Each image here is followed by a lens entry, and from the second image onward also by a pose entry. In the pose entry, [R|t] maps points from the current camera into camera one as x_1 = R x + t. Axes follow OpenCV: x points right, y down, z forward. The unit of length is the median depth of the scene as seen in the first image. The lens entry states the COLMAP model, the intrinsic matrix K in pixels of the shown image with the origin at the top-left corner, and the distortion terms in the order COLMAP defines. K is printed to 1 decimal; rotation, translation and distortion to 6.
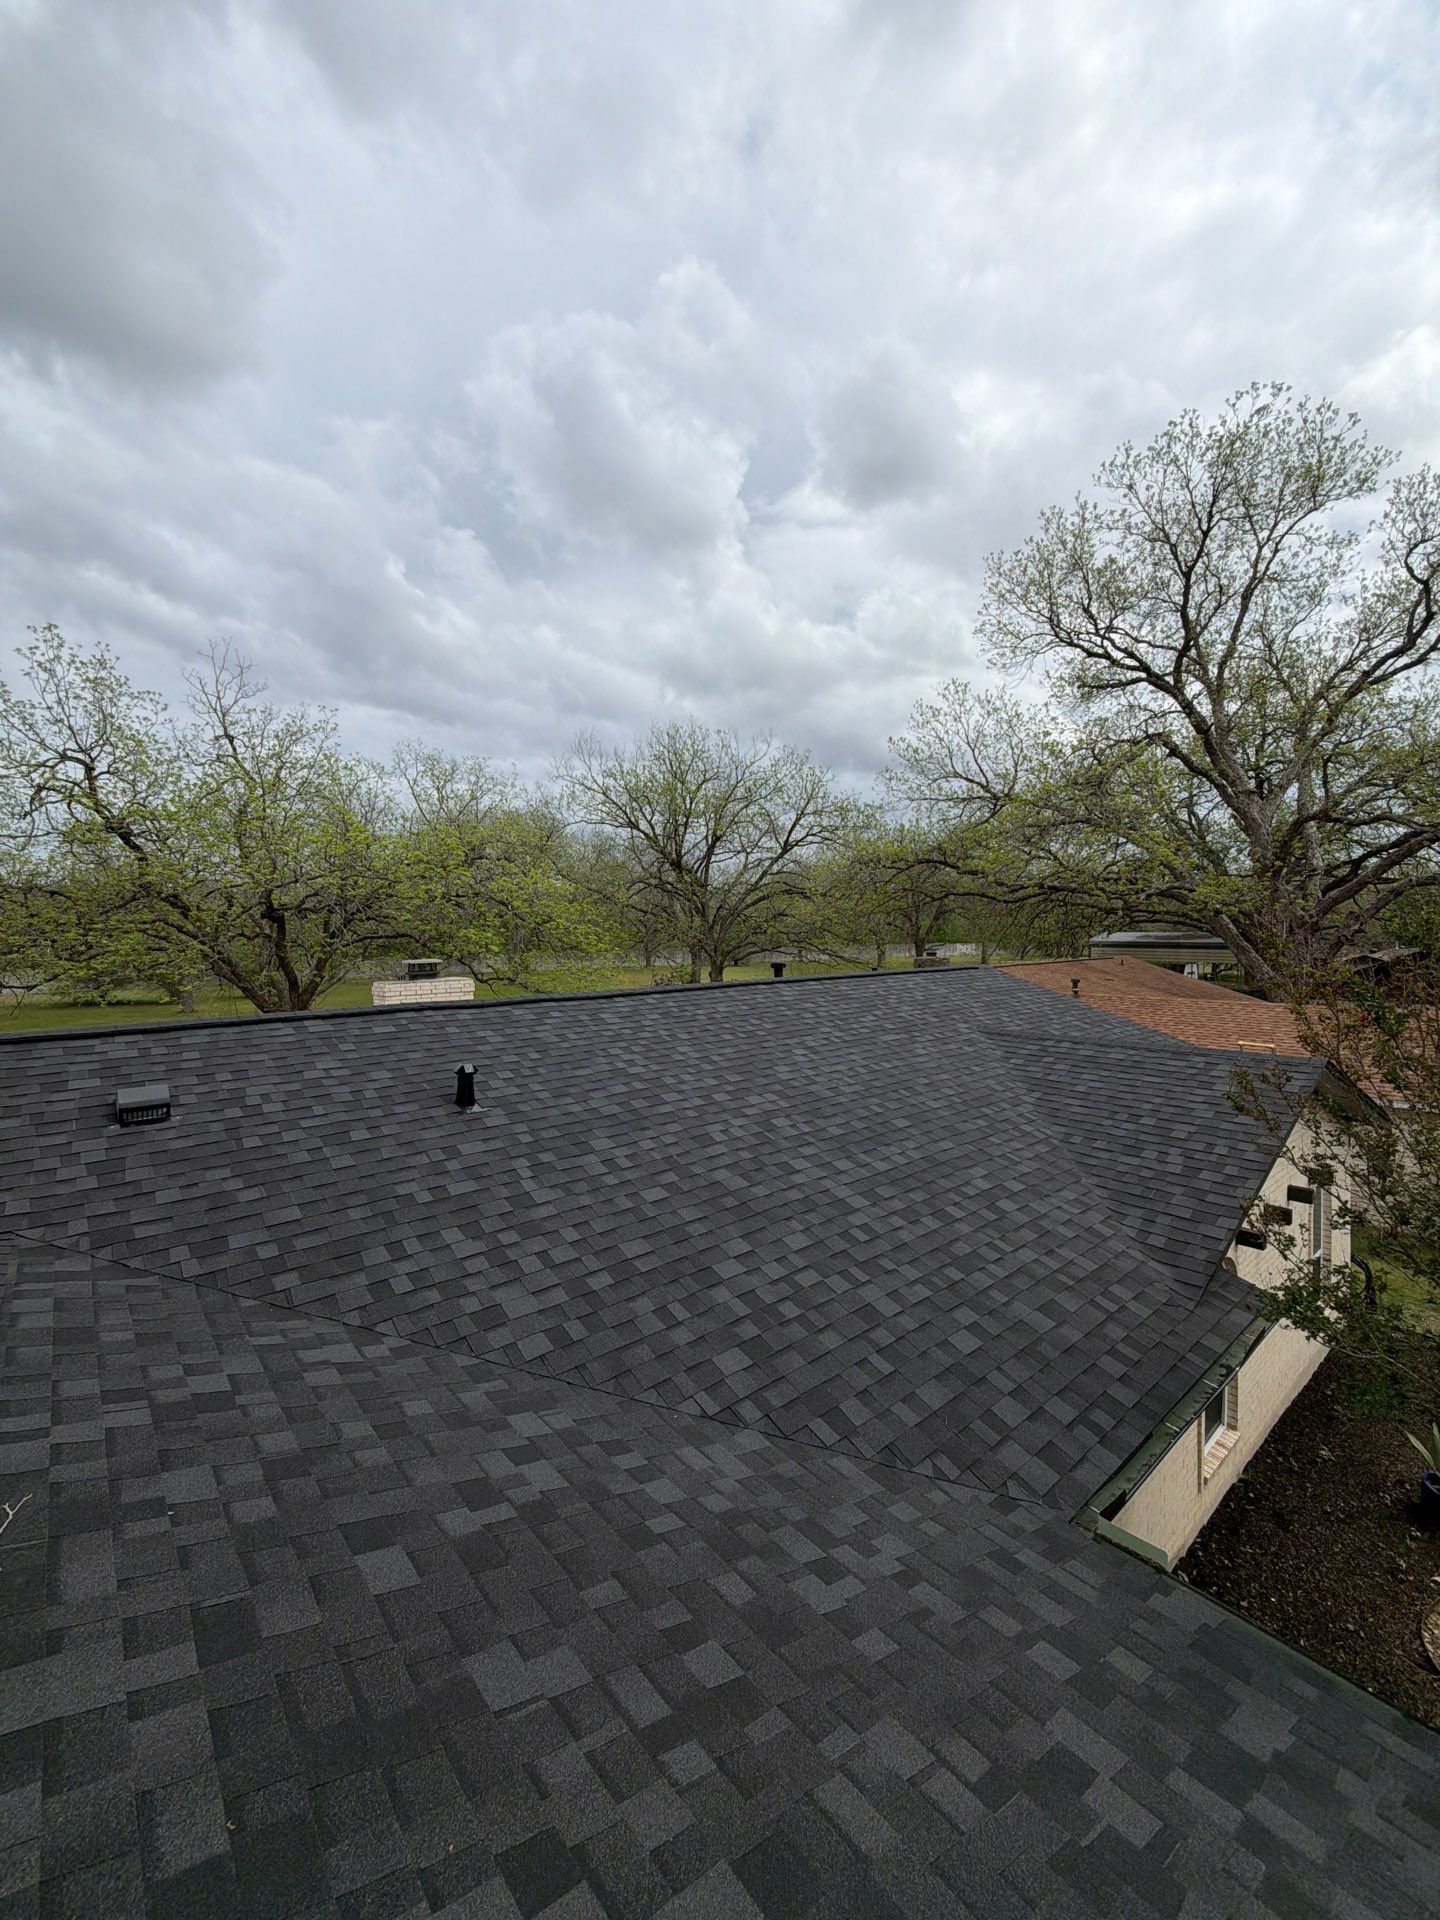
lens RADIAL K [[777.3, 0, 723.2], [0, 777.3, 952.2], [0, 0, 1]] dist [0.001074, 0.000138]
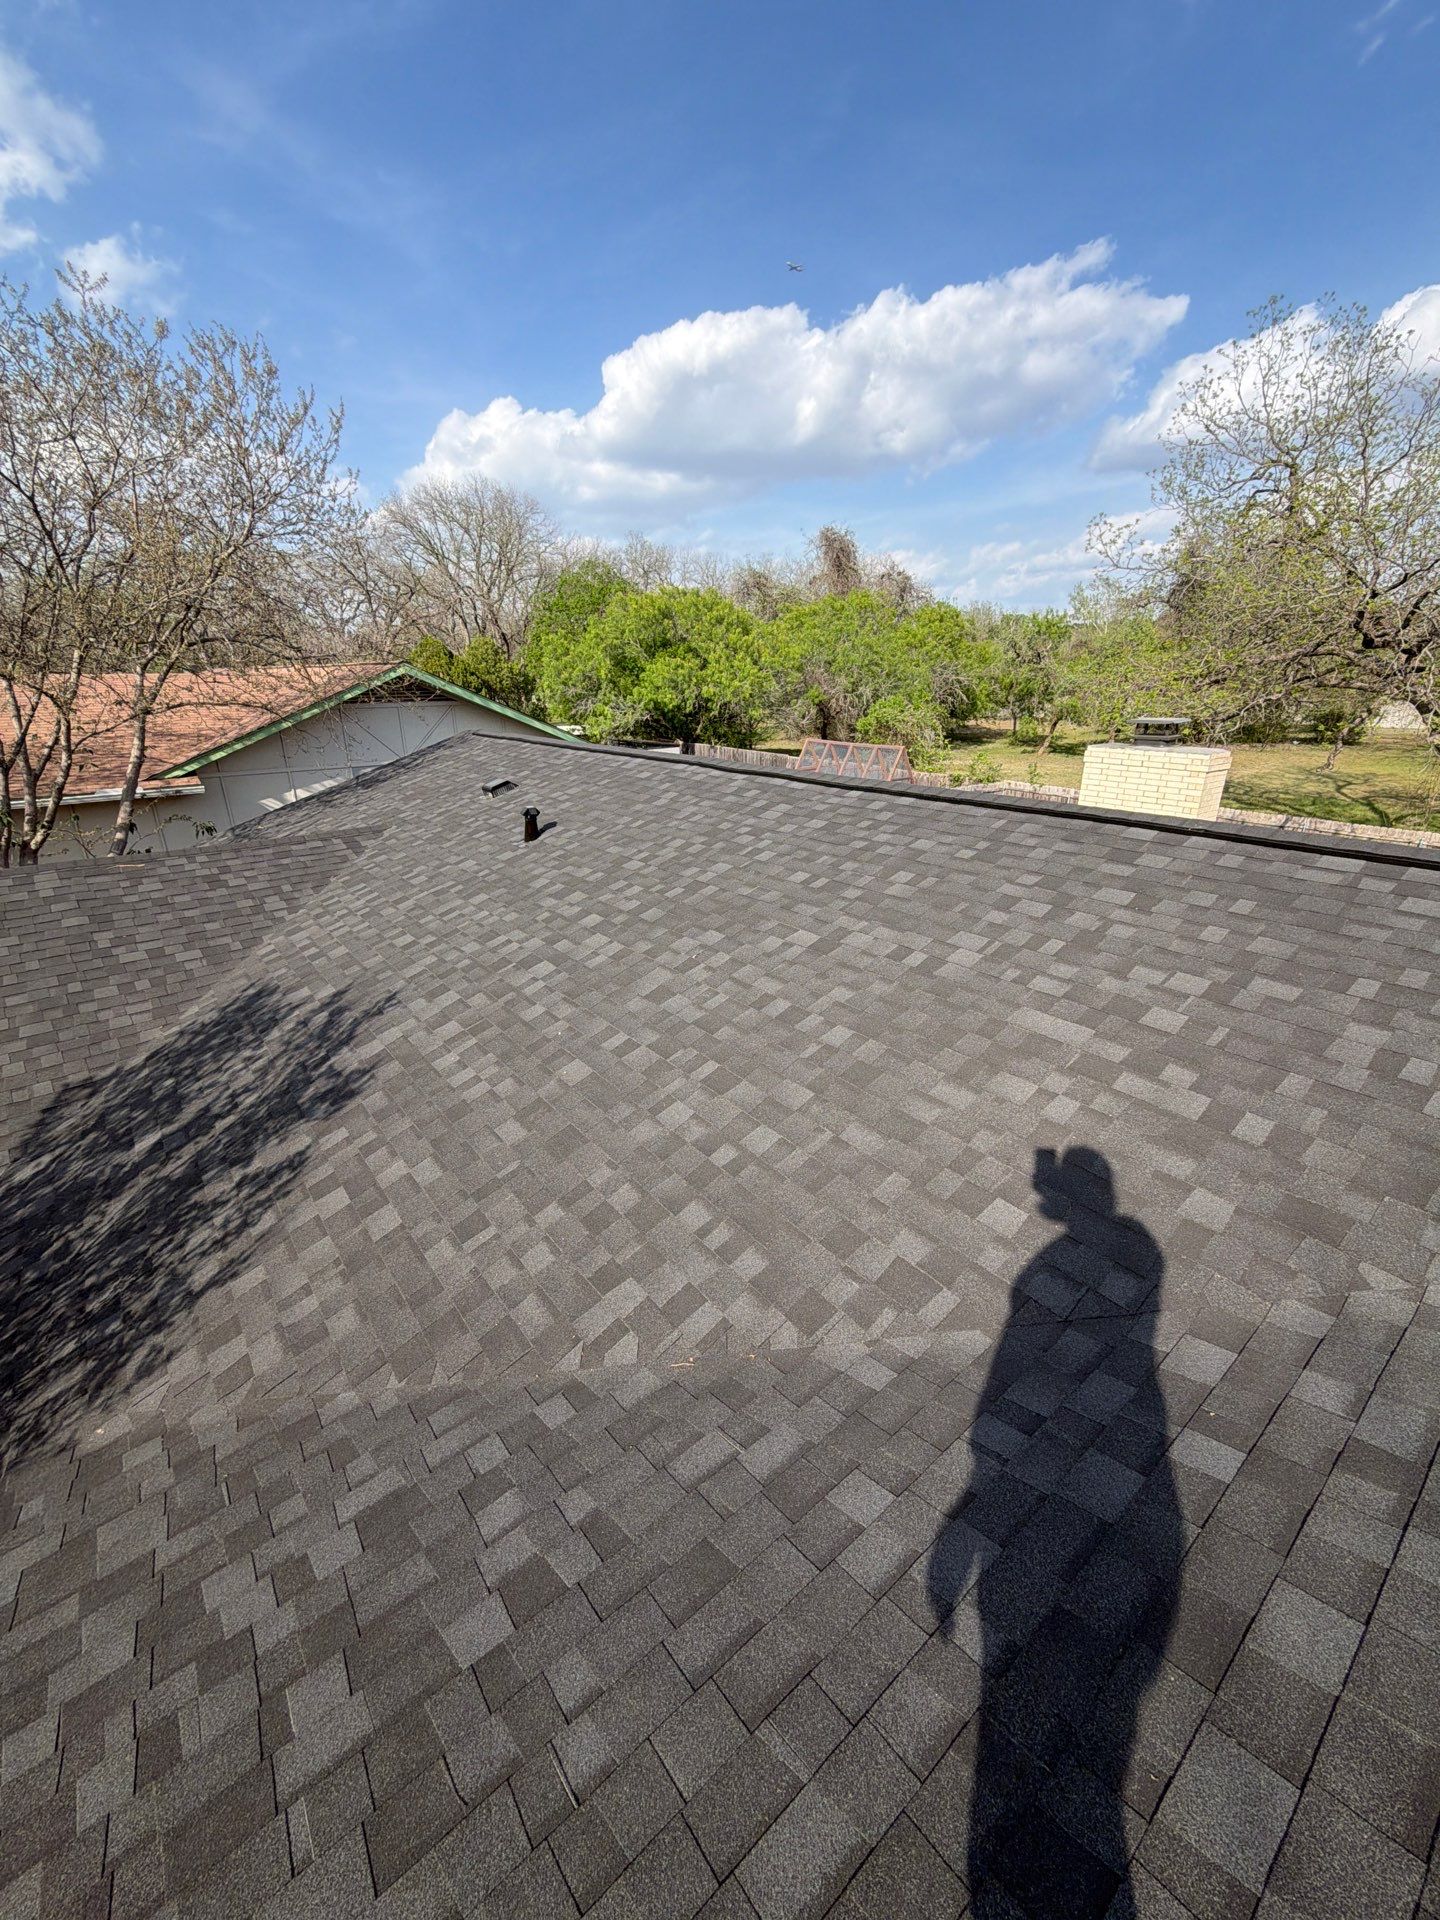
lens RADIAL K [[777.3, 0, 723.0], [0, 777.3, 955.0], [0, 0, 1]] dist [0.001074, 0.000138]
pose [[-0.041731, 0.354492, -0.934127, 0.304769], [-0.020978, 0.934425, 0.355542, -0.026584], [0.998909, 0.034433, -0.031558, 0.474034]]
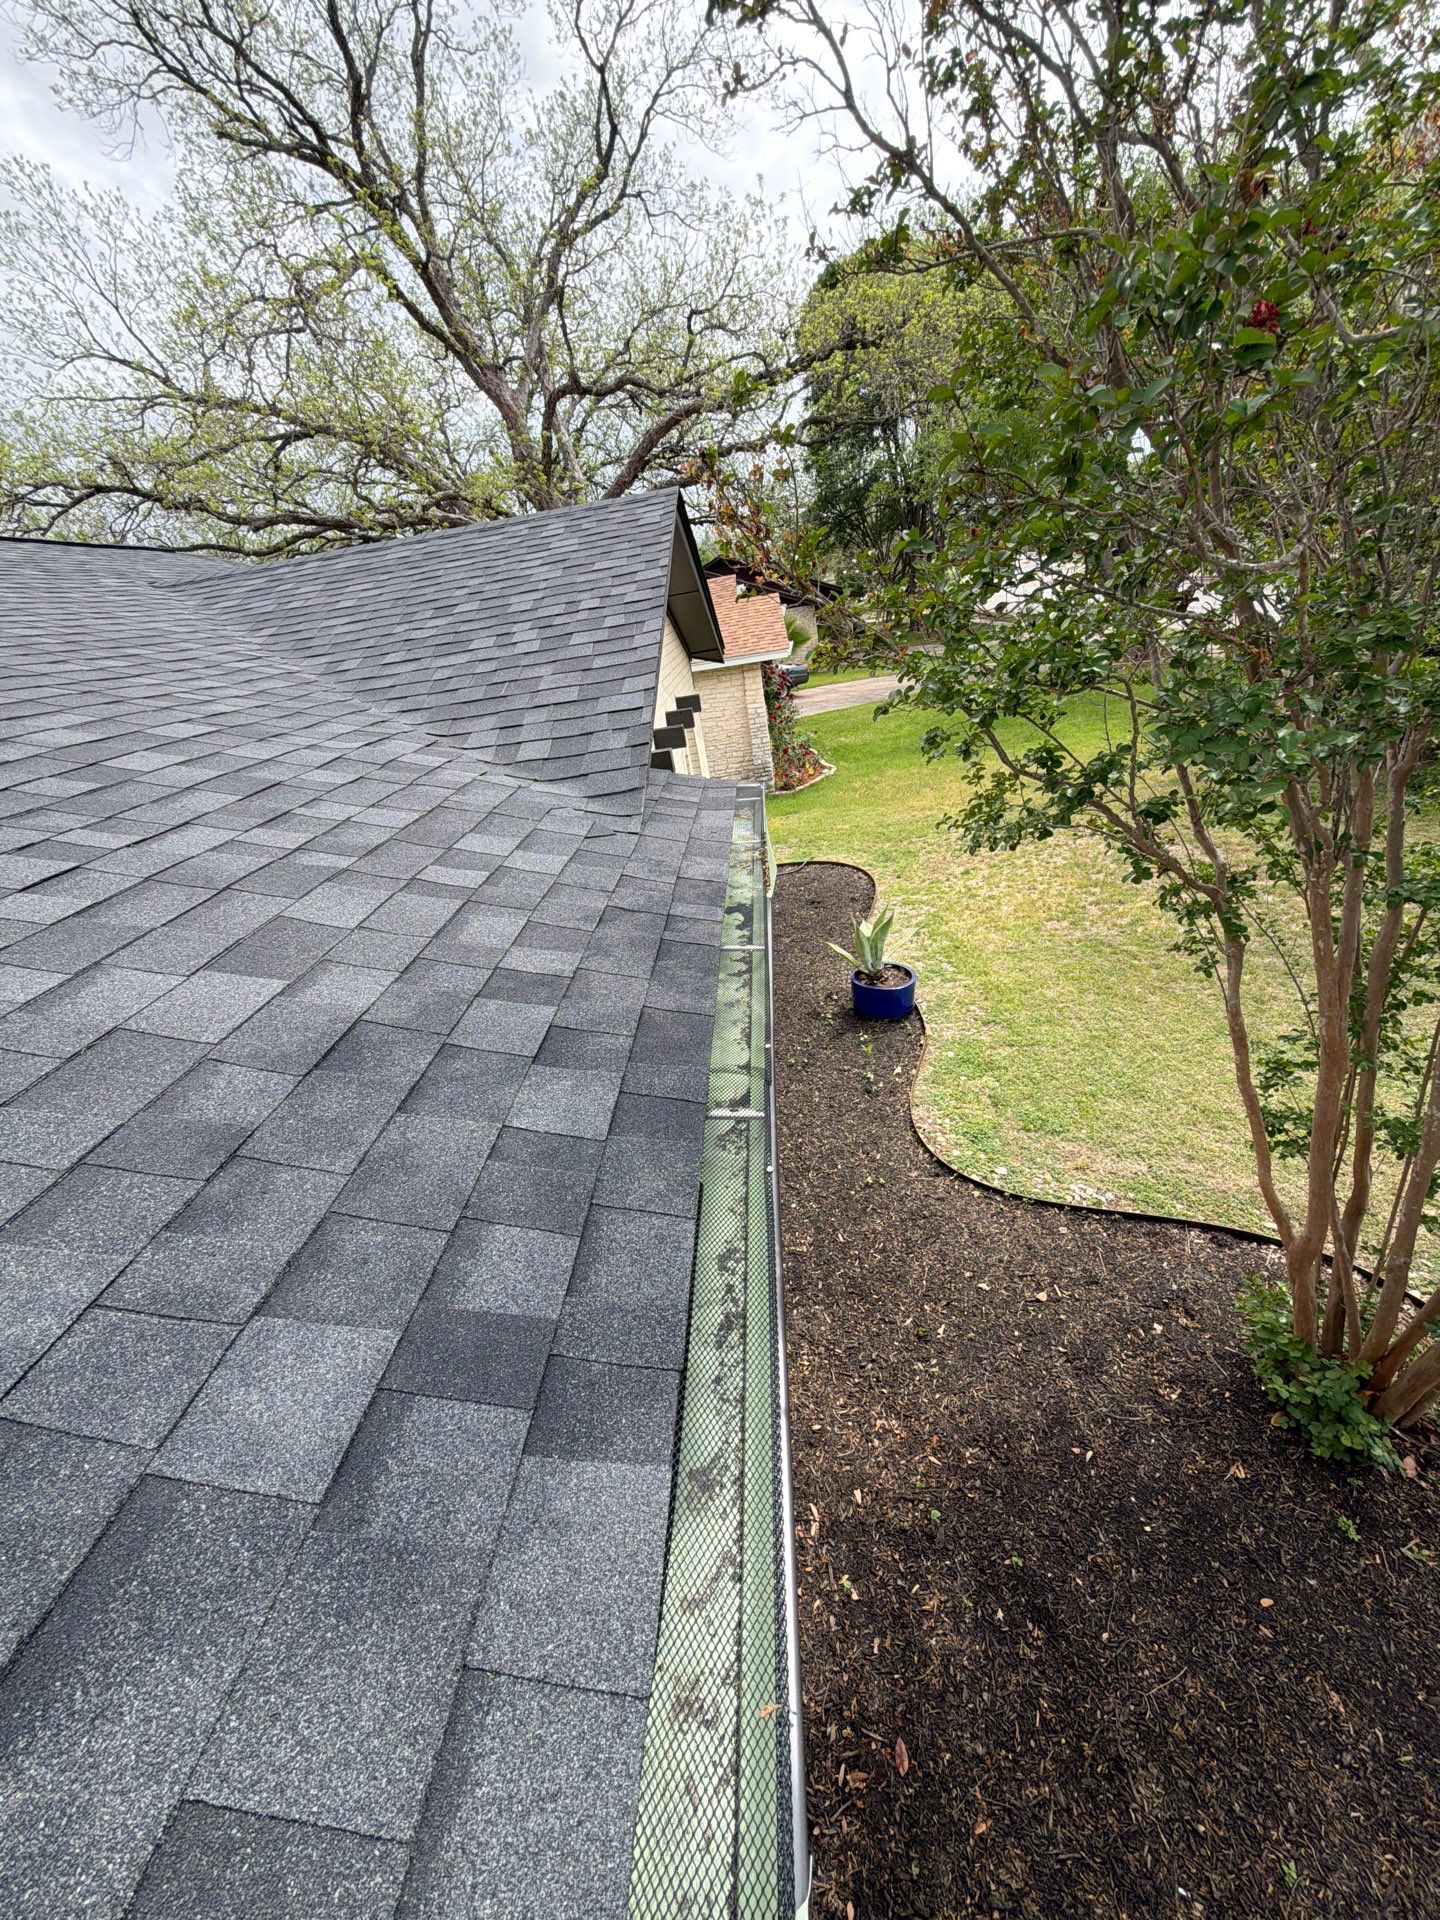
lens RADIAL K [[777.3, 0, 706.3], [0, 777.3, 953.7], [0, 0, 1]] dist [0.001074, 0.000138]
pose [[0.693998, -0.393265, 0.603083, 0.106420], [0.177289, 0.905194, 0.386254, 0.112493], [-0.697807, -0.161140, 0.697925, 0.206391]]
